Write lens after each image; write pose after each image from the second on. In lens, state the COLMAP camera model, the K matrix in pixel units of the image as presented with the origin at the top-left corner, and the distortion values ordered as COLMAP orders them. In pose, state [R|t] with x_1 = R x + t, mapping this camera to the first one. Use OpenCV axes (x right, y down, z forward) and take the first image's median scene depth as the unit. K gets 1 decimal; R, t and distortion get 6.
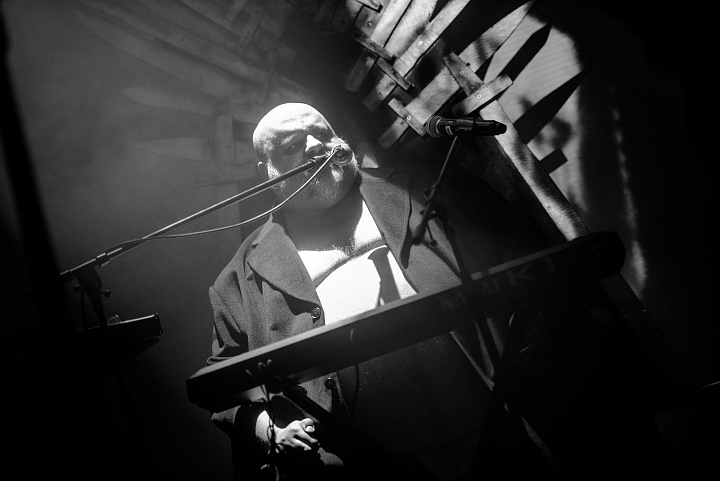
lens RADIAL K [[2336.8, 0, 361.1], [0, 2336.8, 240.6], [0, 0, 1]] dist [0.587956, 0.000000]
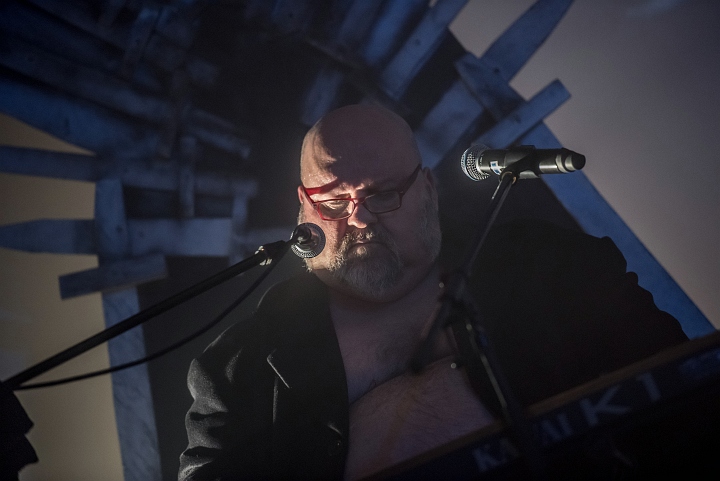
lens RADIAL K [[4230.8, 0, 356.5], [0, 4230.8, 239.3], [0, 0, 1]] dist [2.515115, 0.000000]
pose [[0.997597, -0.065921, 0.021311, -0.018102], [0.066544, 0.997332, -0.030028, 0.000595], [-0.019275, 0.031374, 0.999322, -0.123912]]
